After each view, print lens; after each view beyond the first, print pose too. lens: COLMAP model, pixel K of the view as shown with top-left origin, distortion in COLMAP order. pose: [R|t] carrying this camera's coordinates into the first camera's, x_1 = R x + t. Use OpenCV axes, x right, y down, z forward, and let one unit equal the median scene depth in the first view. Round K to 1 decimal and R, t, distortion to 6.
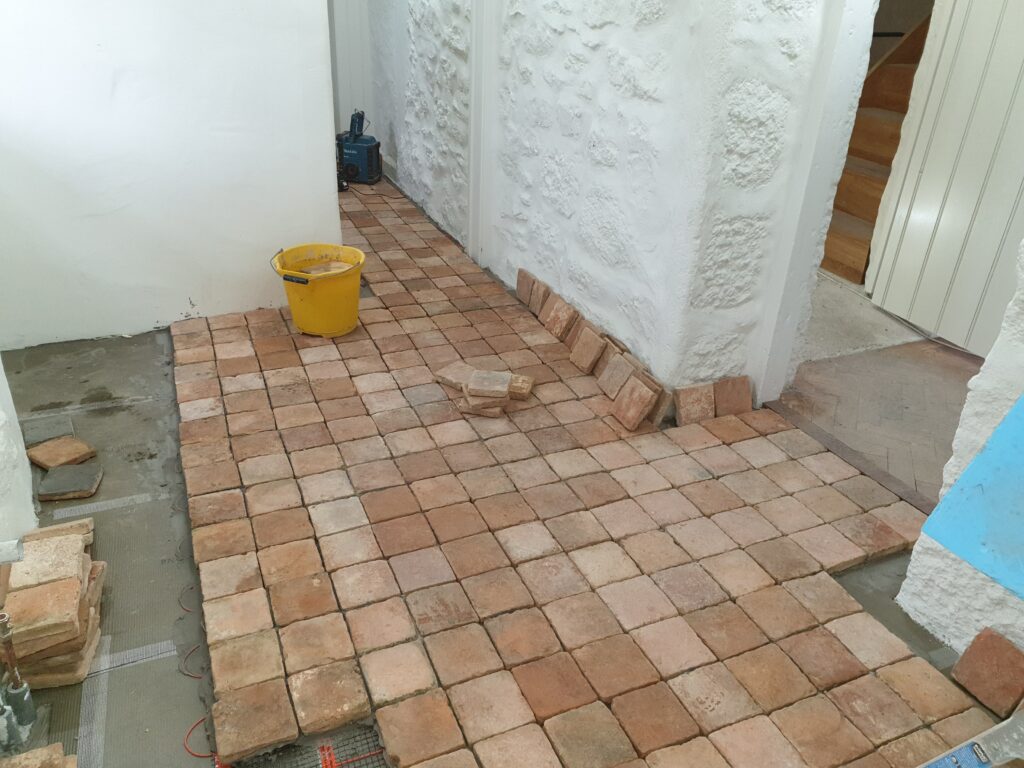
lens RADIAL K [[777.9, 0, 510.5], [0, 777.9, 381.5], [0, 0, 1]] dist [0.055604, -0.070756]
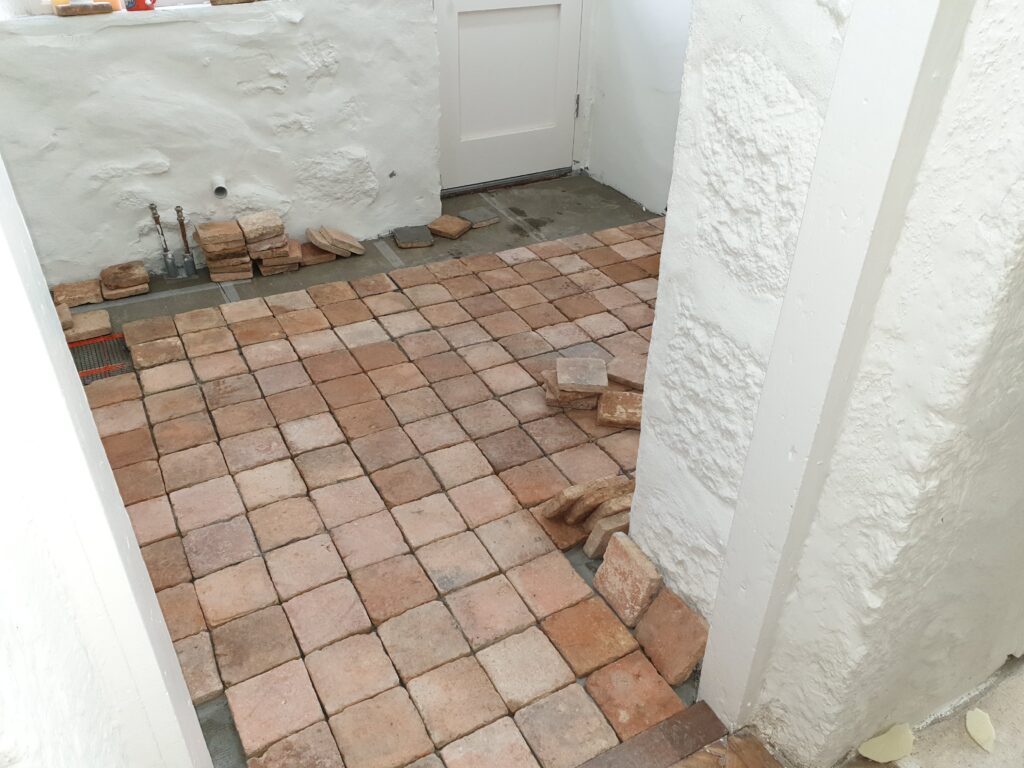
lens RADIAL K [[777.9, 0, 484.8], [0, 777.9, 378.8], [0, 0, 1]] dist [0.055604, -0.070756]
pose [[0.092160, 0.539051, -0.837216, 0.750477], [-0.483115, 0.759409, 0.435773, -0.347414], [0.870693, 0.364310, 0.330411, 0.746754]]
